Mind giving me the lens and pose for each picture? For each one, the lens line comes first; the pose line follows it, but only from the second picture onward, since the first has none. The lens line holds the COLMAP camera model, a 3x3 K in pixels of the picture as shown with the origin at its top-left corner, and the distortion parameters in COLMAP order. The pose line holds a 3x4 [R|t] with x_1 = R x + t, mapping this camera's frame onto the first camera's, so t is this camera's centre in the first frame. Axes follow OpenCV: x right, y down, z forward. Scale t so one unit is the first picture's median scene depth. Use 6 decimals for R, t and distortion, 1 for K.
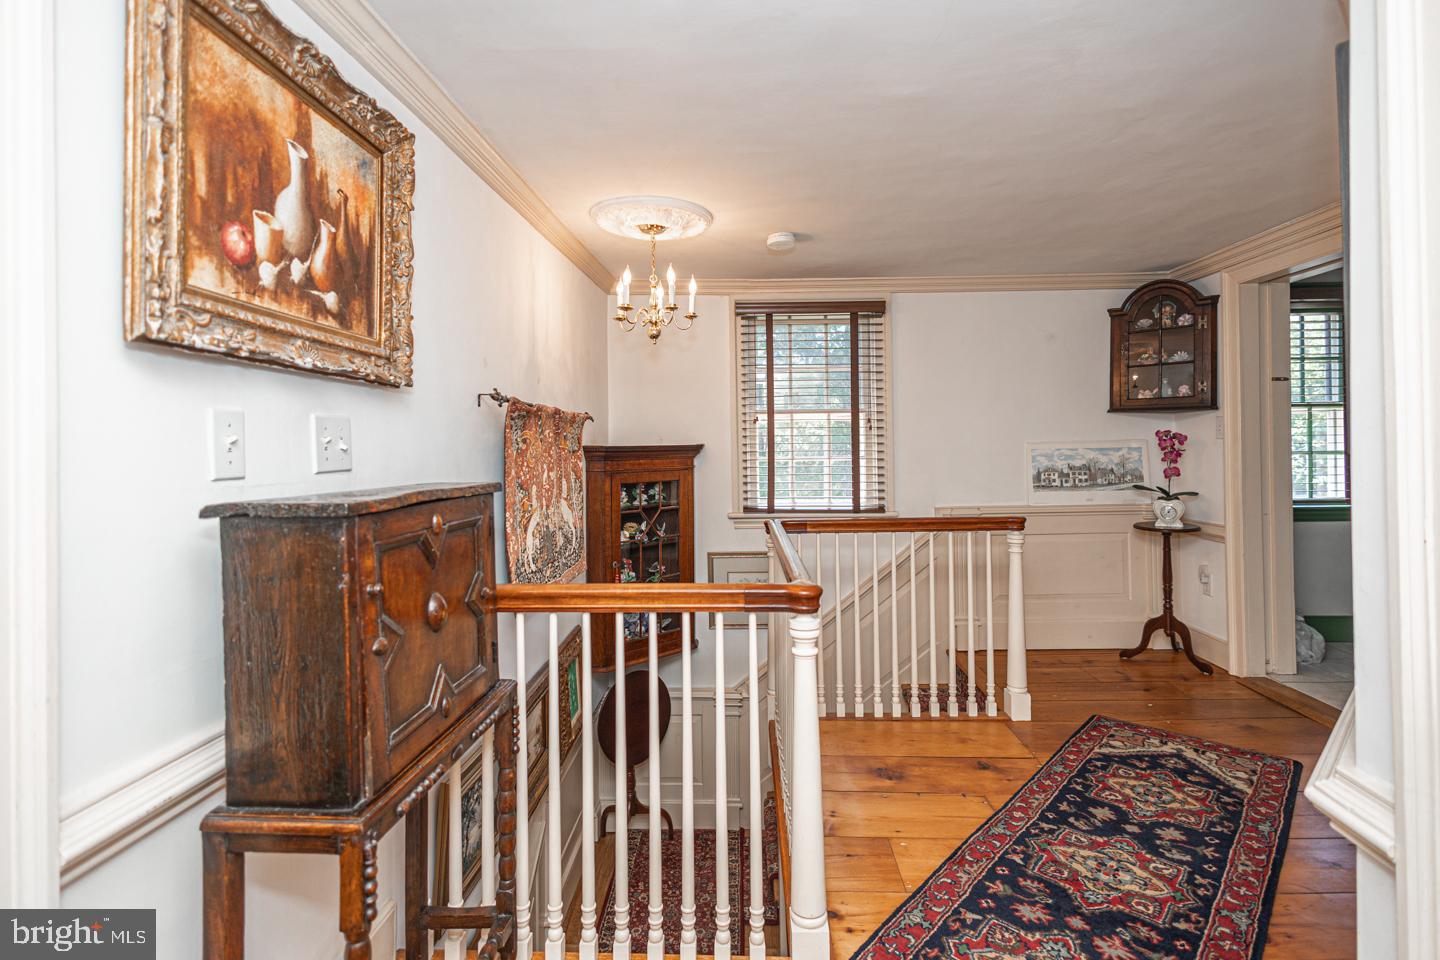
lens RADIAL K [[690.8, 0, 717.2], [0, 690.8, 430.7], [0, 0, 1]] dist [0.000146, -0.000698]
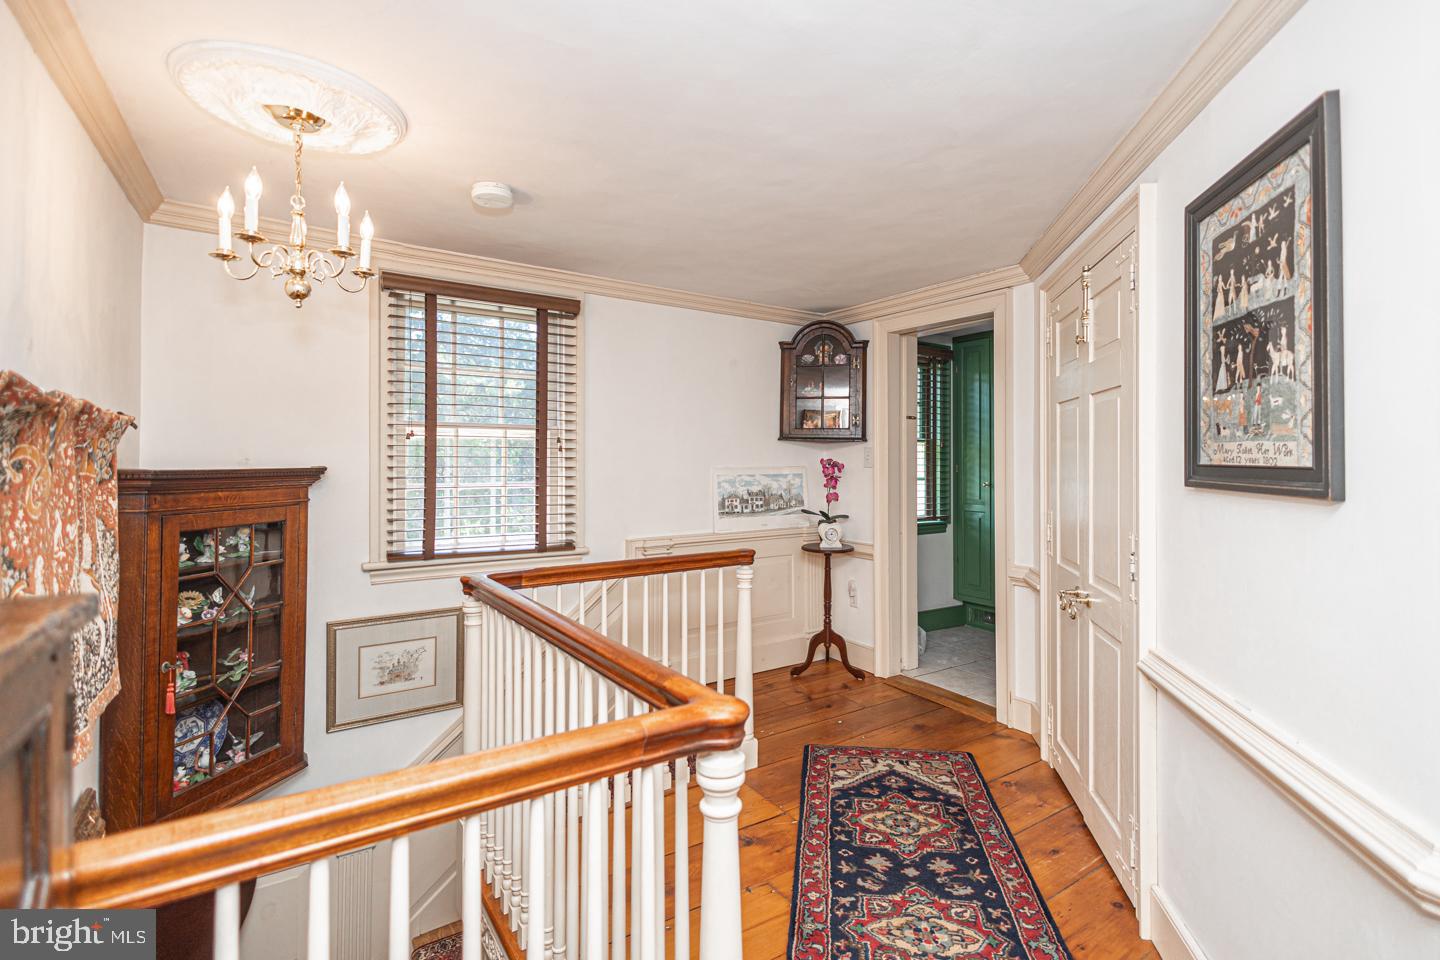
lens RADIAL K [[678.9, 0, 715.3], [0, 678.9, 447.0], [0, 0, 1]] dist [0.015261, -0.006196]
pose [[0.799461, 0.026238, 0.600145, -0.135720], [-0.026146, 0.999619, -0.008873, -0.004906], [-0.600149, -0.008598, 0.799842, 0.254051]]
